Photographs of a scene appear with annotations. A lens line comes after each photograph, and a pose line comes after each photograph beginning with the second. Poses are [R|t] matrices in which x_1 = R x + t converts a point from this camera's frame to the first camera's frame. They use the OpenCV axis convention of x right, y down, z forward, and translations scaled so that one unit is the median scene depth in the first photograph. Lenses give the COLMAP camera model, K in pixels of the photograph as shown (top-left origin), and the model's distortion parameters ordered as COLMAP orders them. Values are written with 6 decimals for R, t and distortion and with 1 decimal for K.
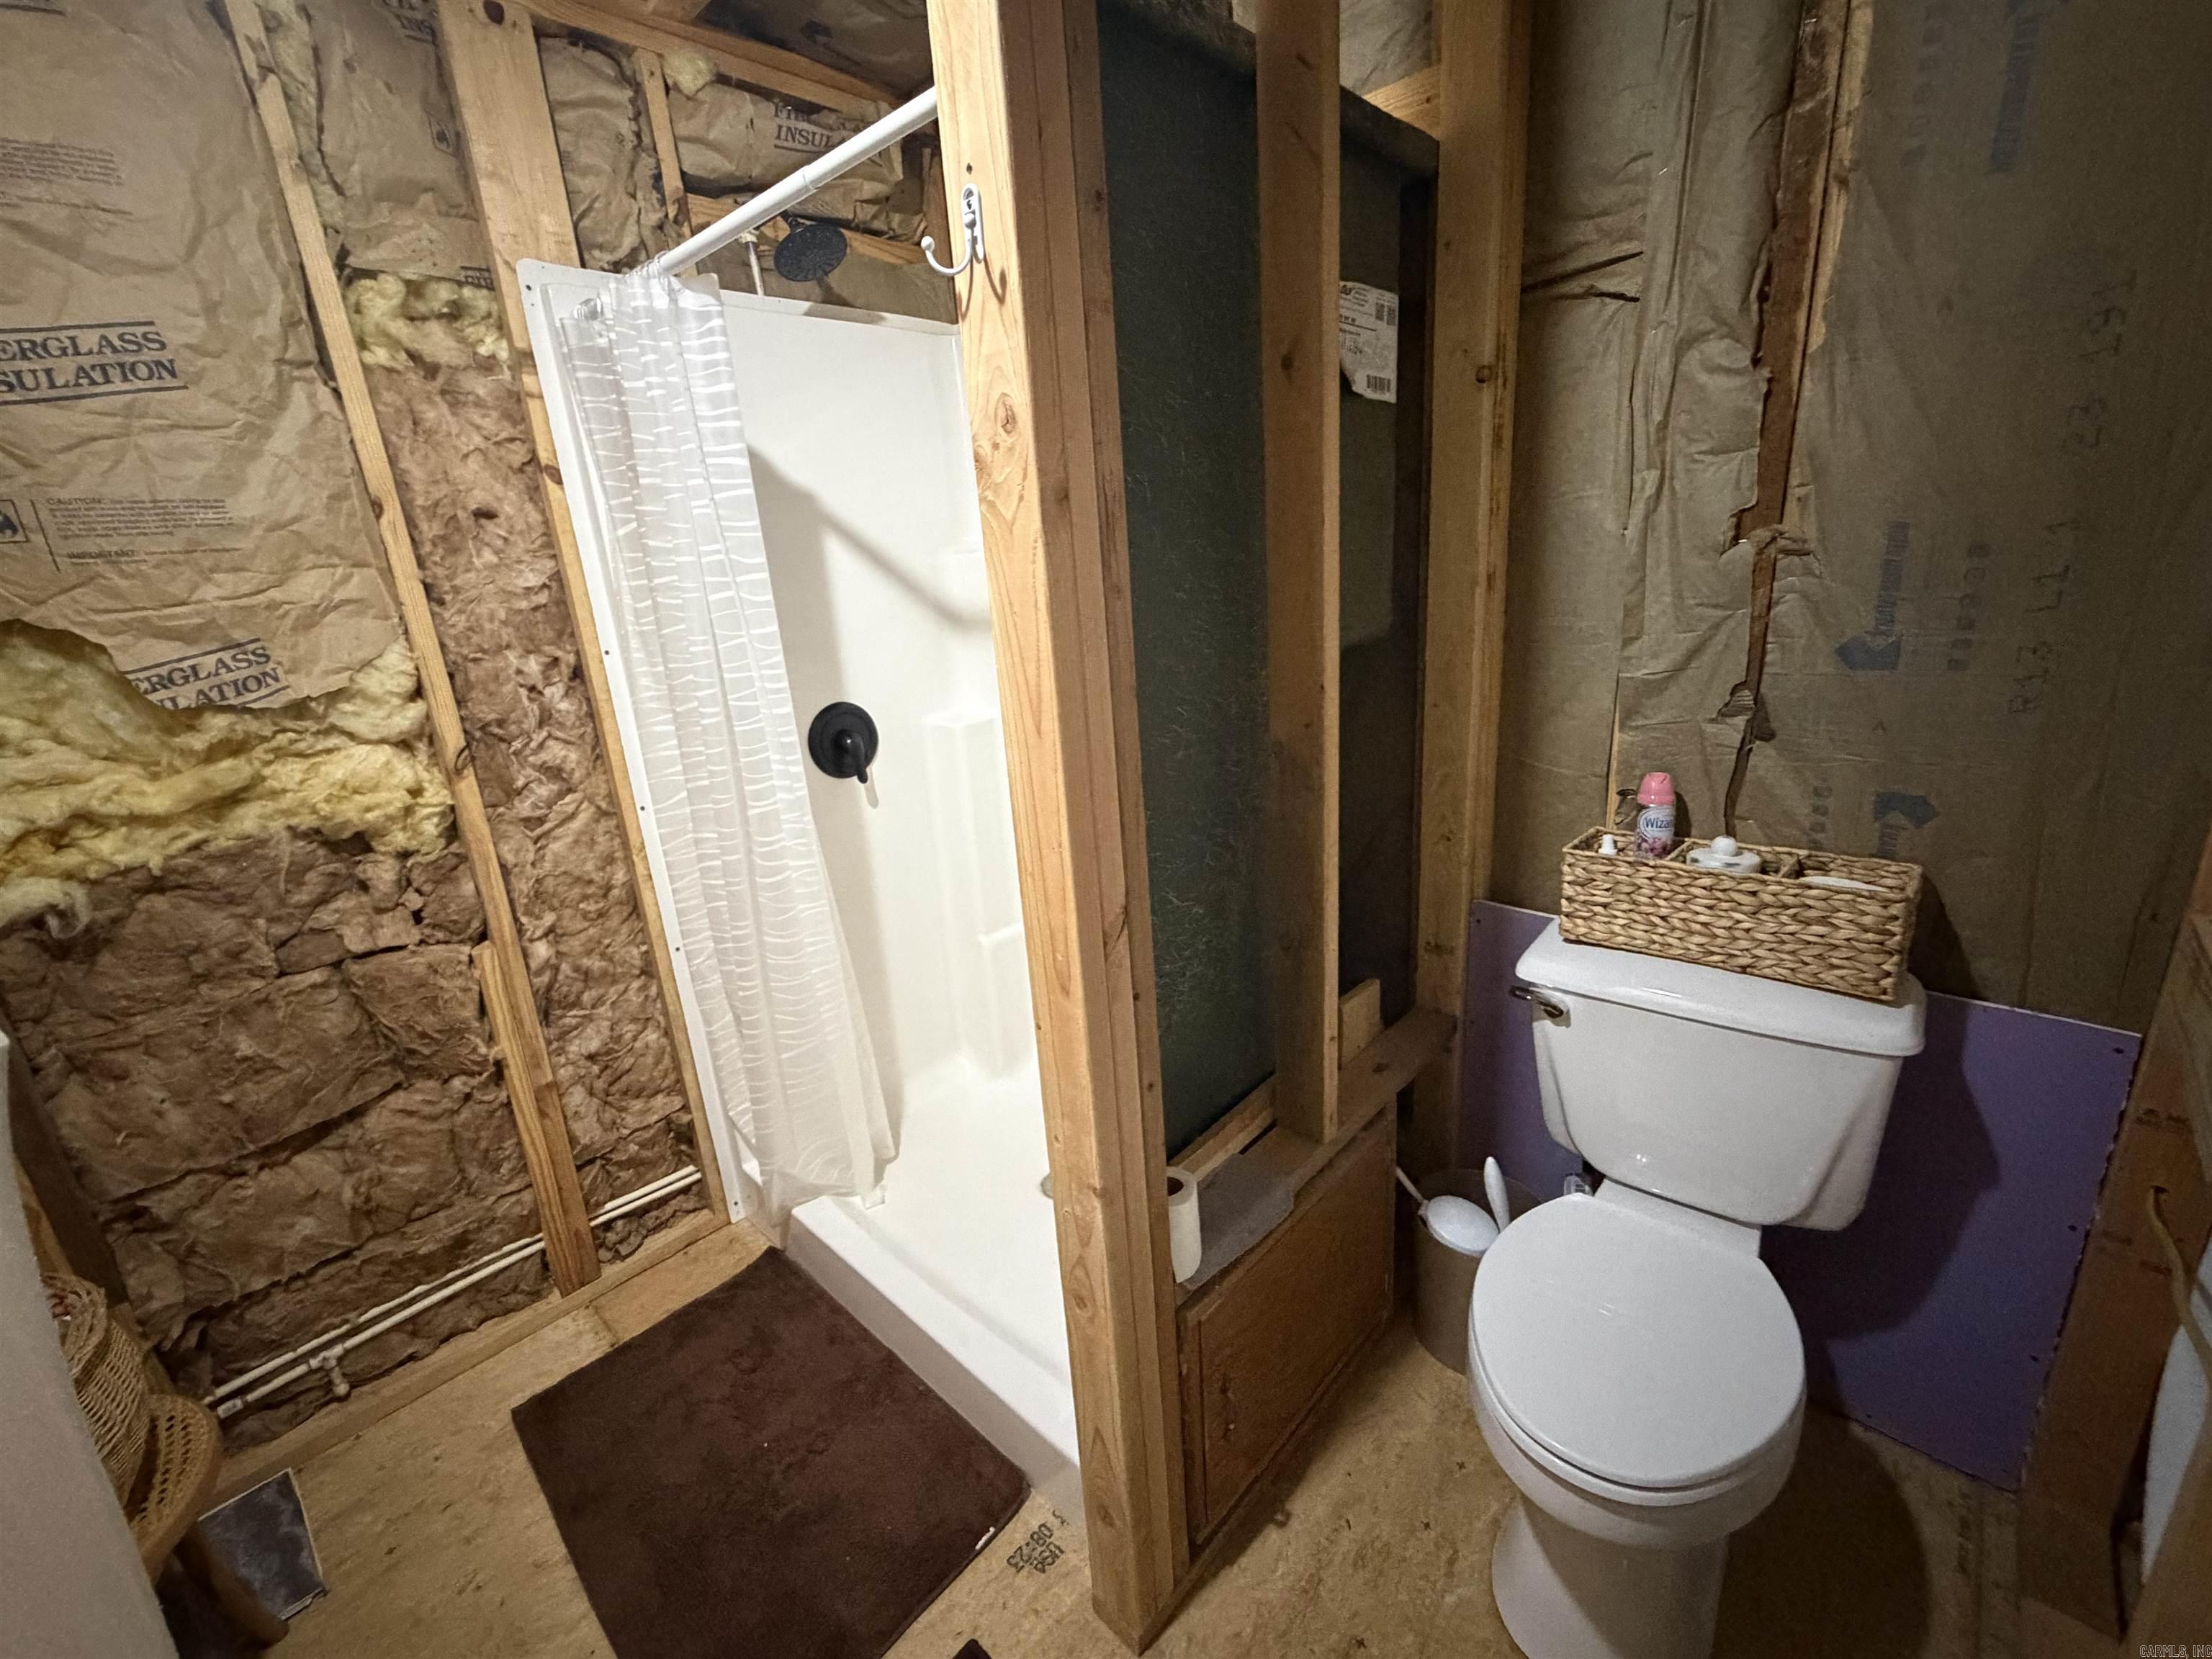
lens RADIAL K [[882.4, 0, 1098.3], [0, 882.4, 824.2], [0, 0, 1]] dist [-0.000567, 0.000001]
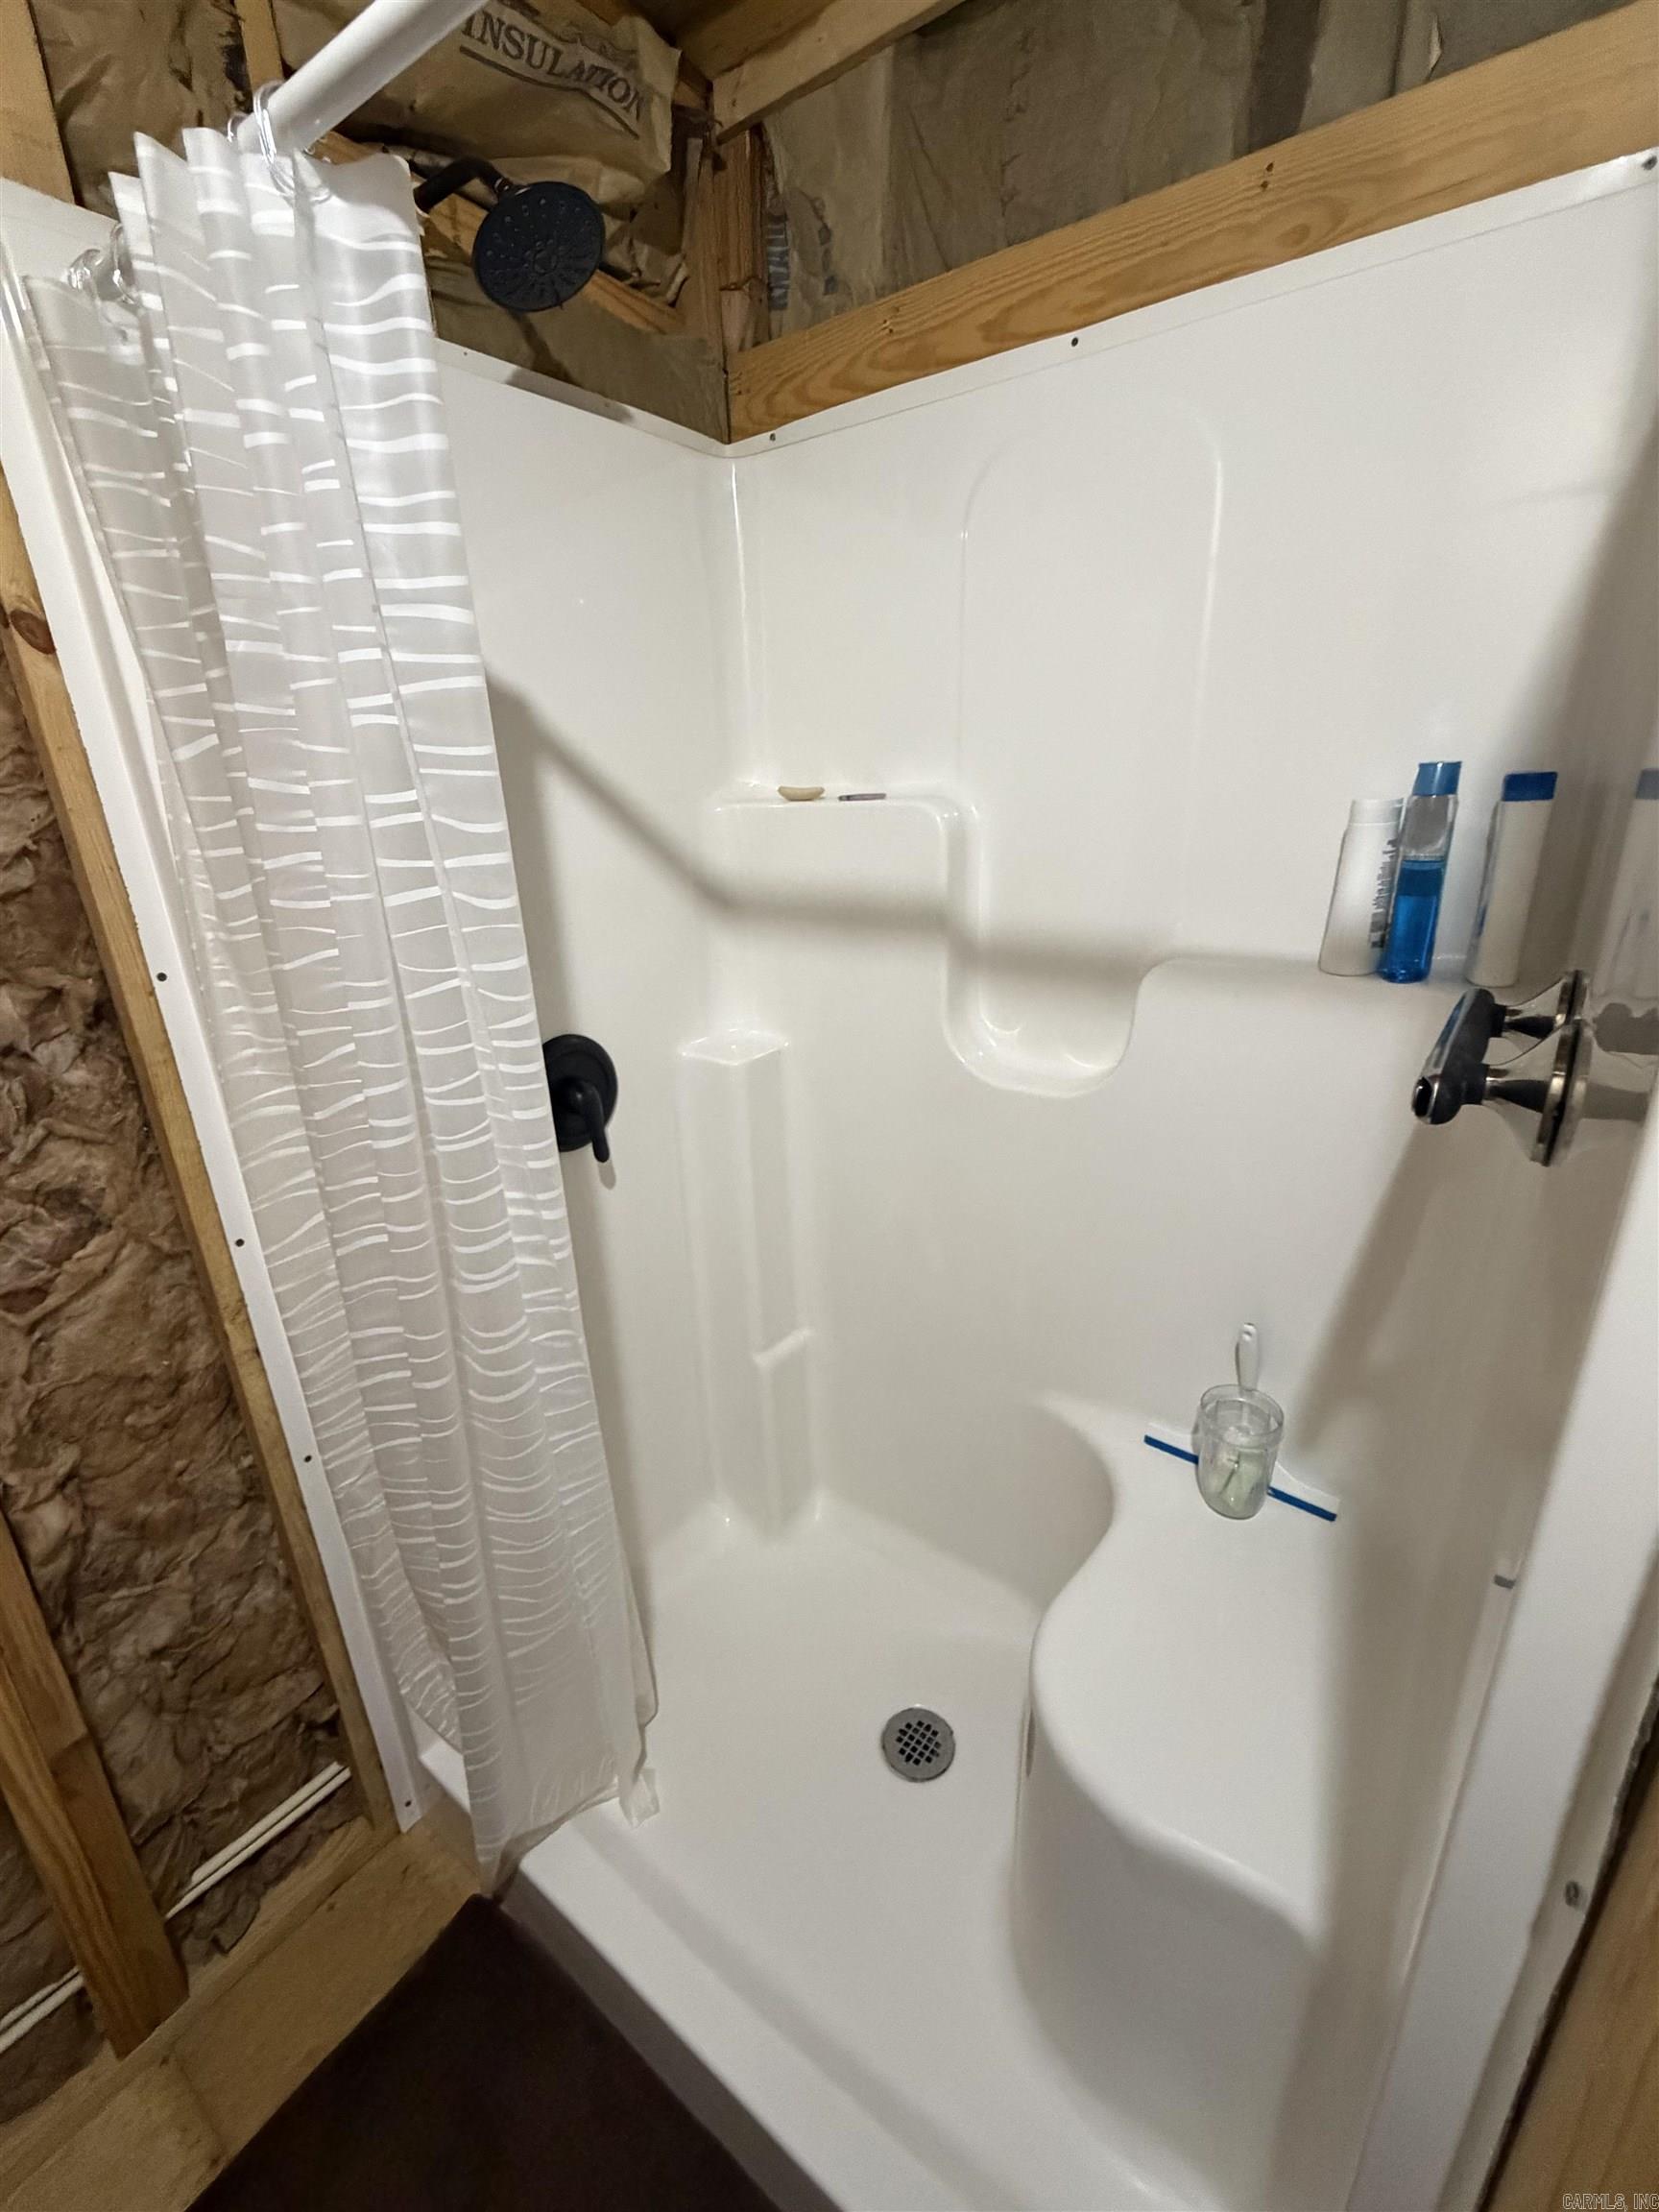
lens RADIAL K [[882.4, 0, 823.4], [0, 882.4, 1097.1], [0, 0, 1]] dist [-0.000567, 0.000001]
pose [[0.991112, -0.008962, 0.132730, -0.219061], [0.002978, 0.998973, 0.045218, -0.139014], [-0.132999, -0.044420, 0.990120, 0.392789]]
